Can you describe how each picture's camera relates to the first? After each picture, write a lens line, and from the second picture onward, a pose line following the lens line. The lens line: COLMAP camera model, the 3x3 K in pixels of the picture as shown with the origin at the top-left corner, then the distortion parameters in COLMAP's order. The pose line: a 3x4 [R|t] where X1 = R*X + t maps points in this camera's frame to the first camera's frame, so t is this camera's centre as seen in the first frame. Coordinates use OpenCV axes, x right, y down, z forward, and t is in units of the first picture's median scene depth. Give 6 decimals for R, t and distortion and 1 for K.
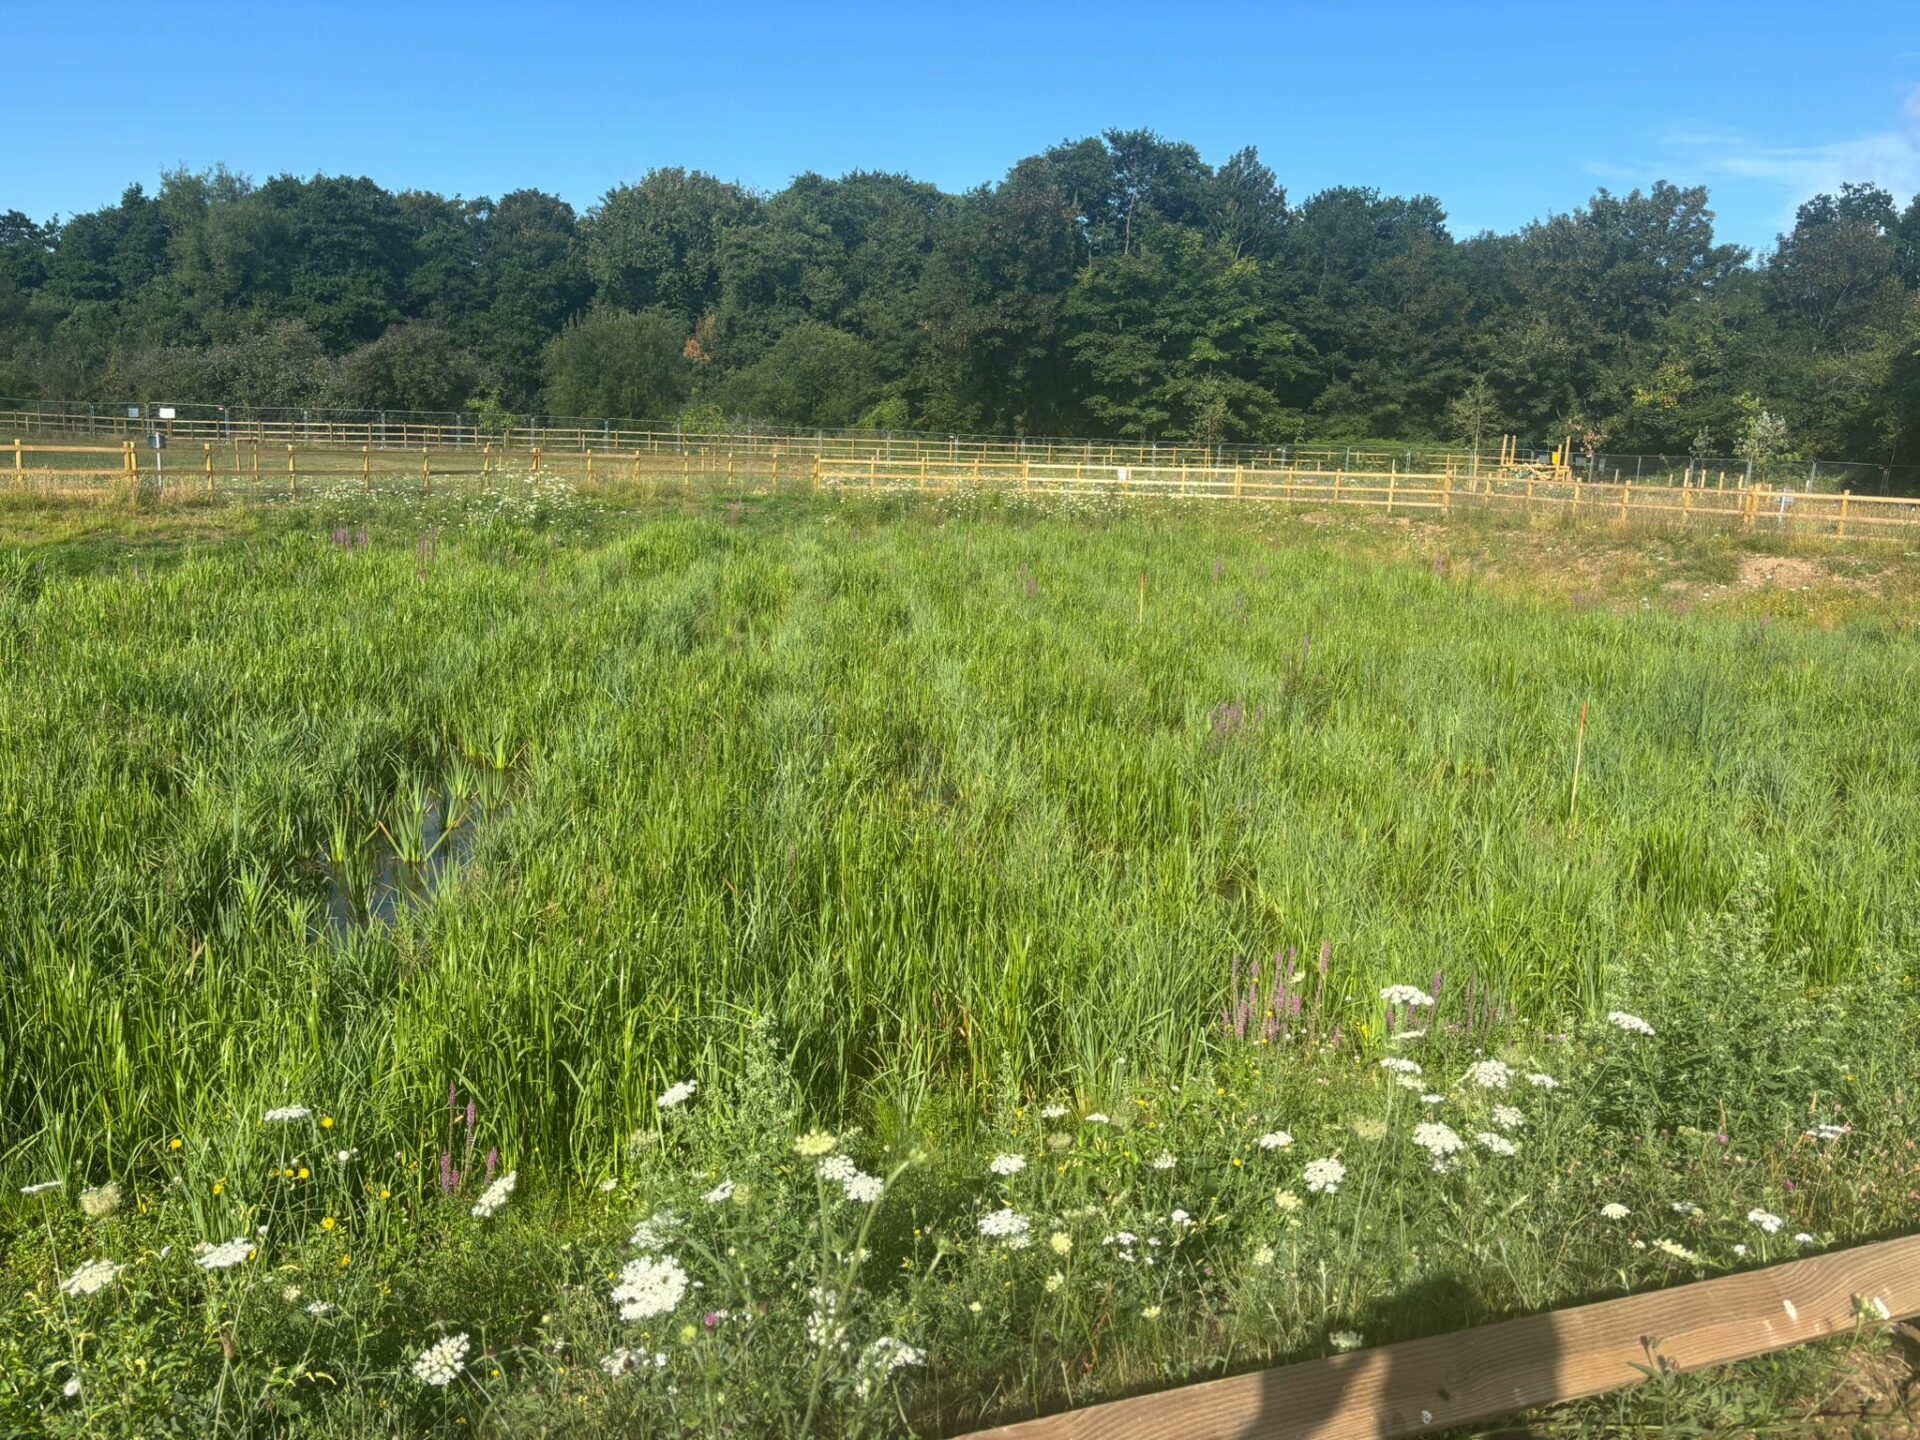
lens RADIAL K [[1449.0, 0, 985.2], [0, 1449.0, 745.6], [0, 0, 1]] dist [0.027229, -0.031801]
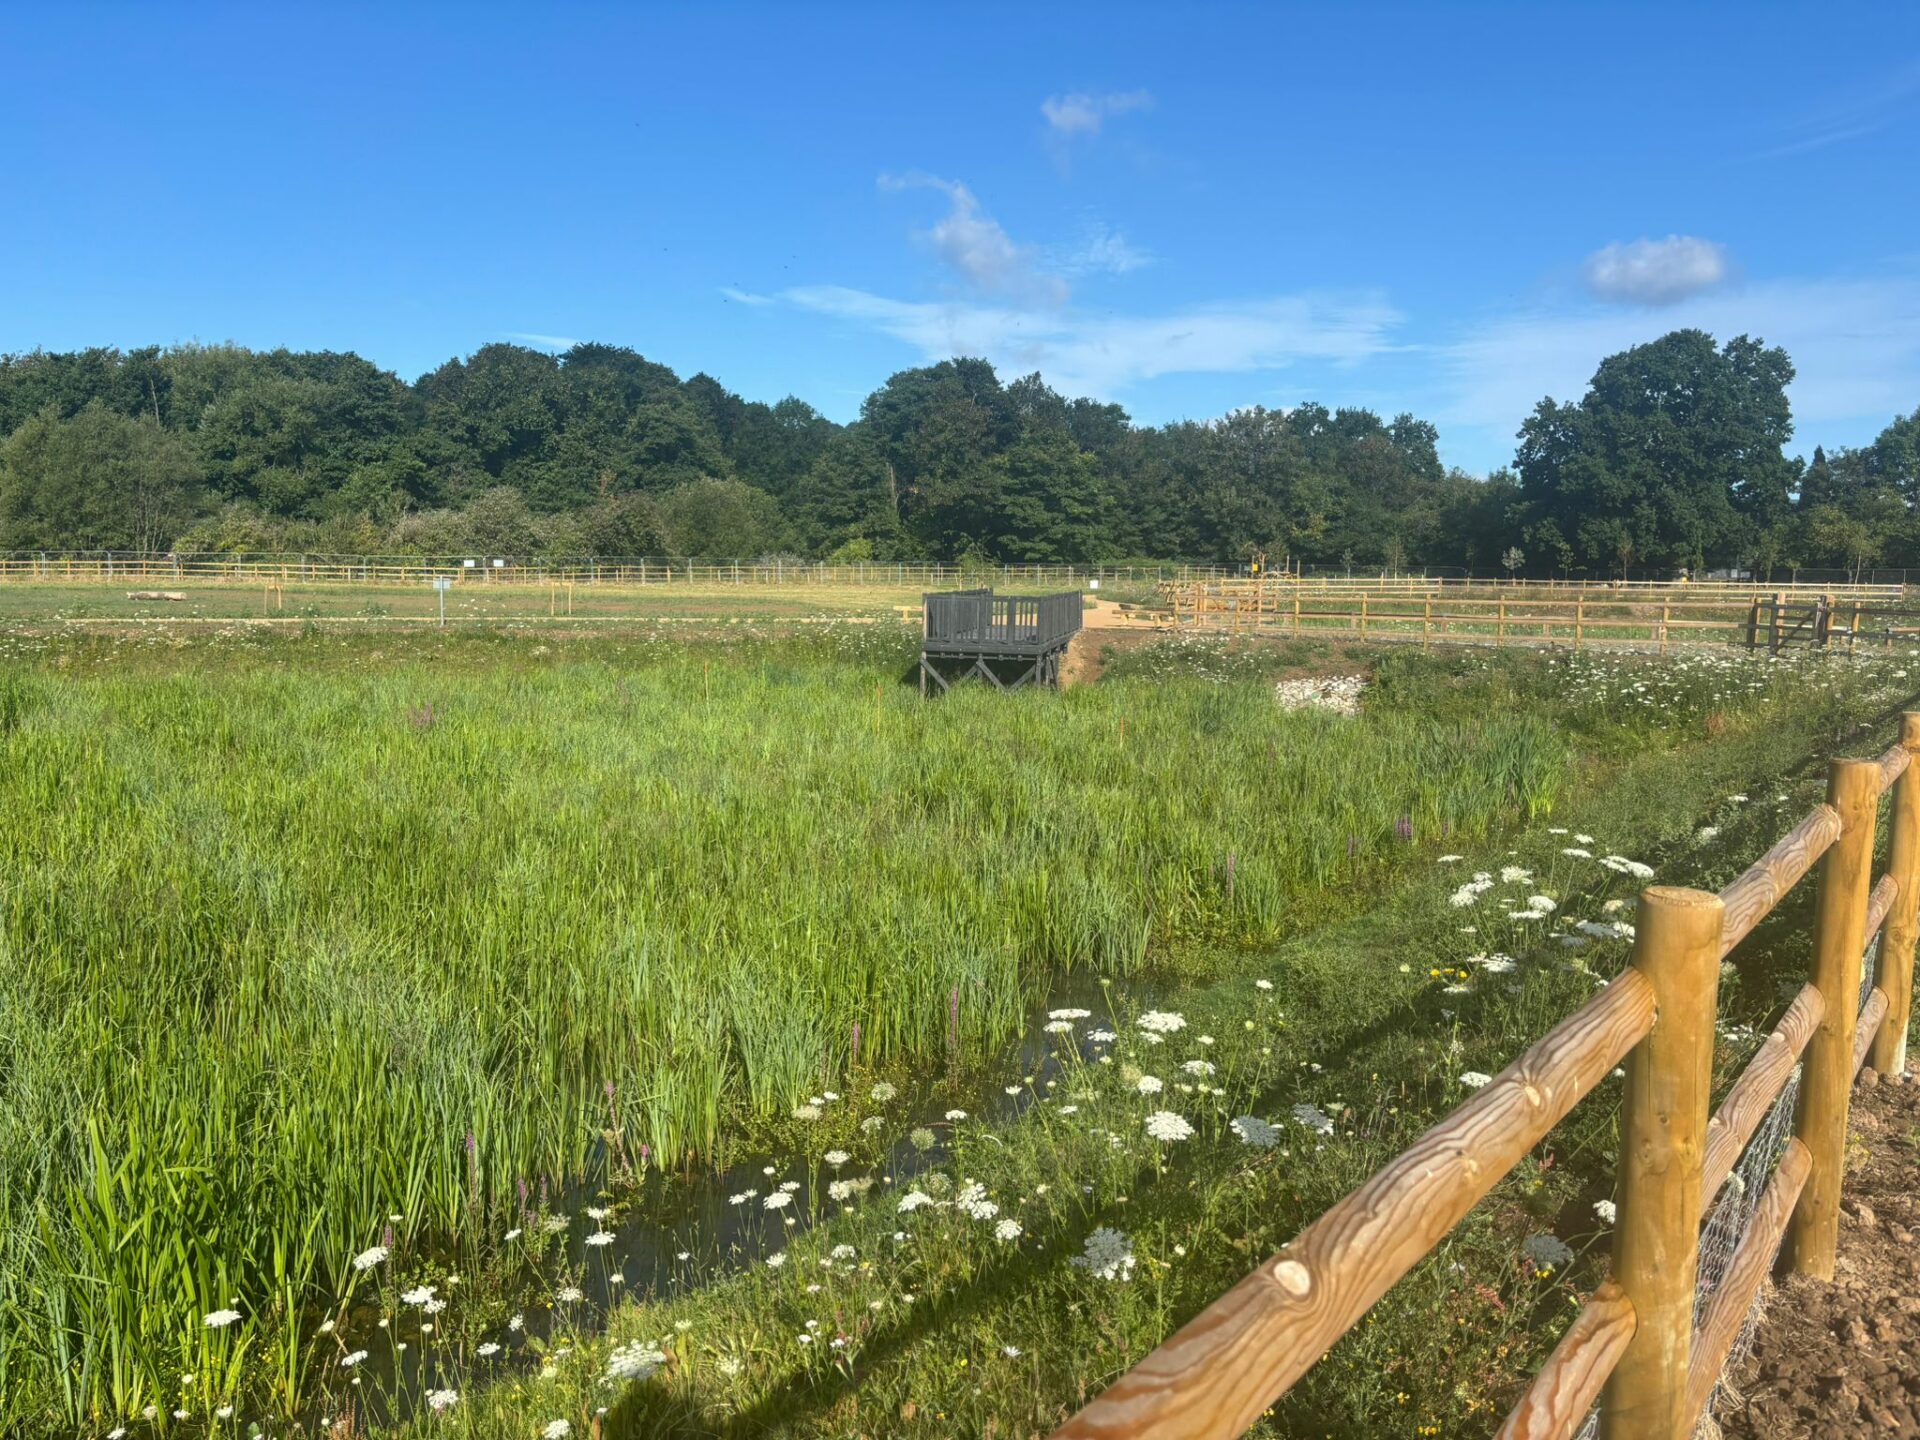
lens RADIAL K [[1449.0, 0, 985.2], [0, 1449.0, 745.6], [0, 0, 1]] dist [0.027229, -0.031801]
pose [[0.855506, -0.091017, 0.509731, -0.687864], [0.125862, 0.991458, -0.034207, 0.024033], [-0.502263, 0.093420, 0.859654, -0.253142]]
